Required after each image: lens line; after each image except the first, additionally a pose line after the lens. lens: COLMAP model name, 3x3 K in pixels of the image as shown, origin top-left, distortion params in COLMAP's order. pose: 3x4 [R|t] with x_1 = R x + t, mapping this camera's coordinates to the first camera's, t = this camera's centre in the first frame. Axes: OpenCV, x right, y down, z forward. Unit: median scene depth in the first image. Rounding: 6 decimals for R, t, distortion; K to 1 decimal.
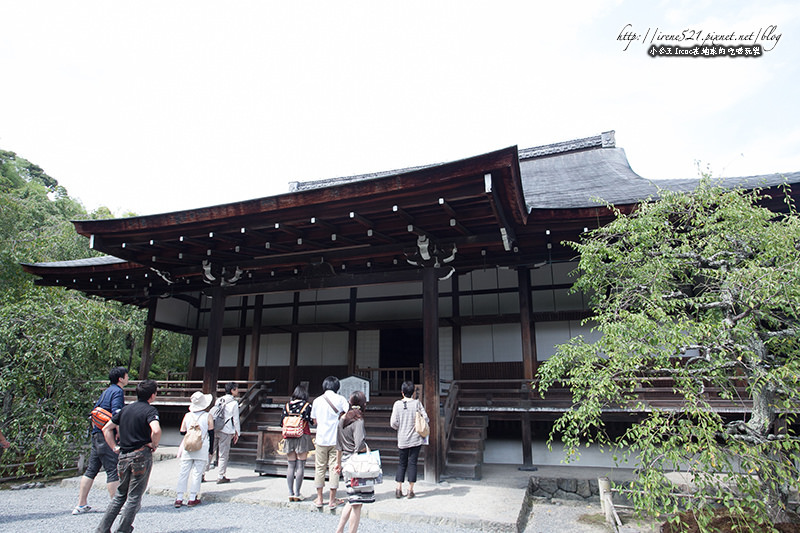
lens RADIAL K [[507.2, 0, 400.0], [0, 507.2, 266.5], [0, 0, 1]] dist [-0.054925, -0.000352]
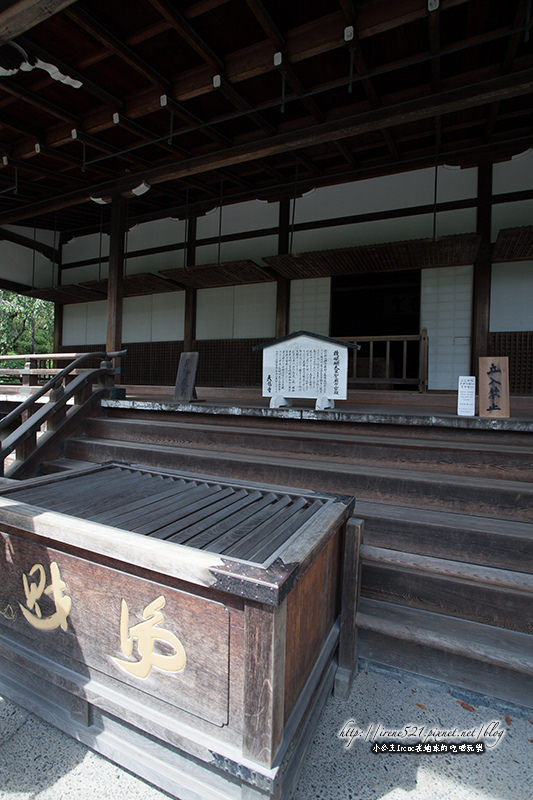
lens RADIAL K [[507.2, 0, 266.5], [0, 507.2, 400.0], [0, 0, 1]] dist [-0.054925, -0.000352]
pose [[0.995239, 0.023881, -0.094495, -0.059144], [0.002205, 0.963753, 0.266788, 0.113335], [0.097441, -0.265726, 0.959112, 0.430581]]
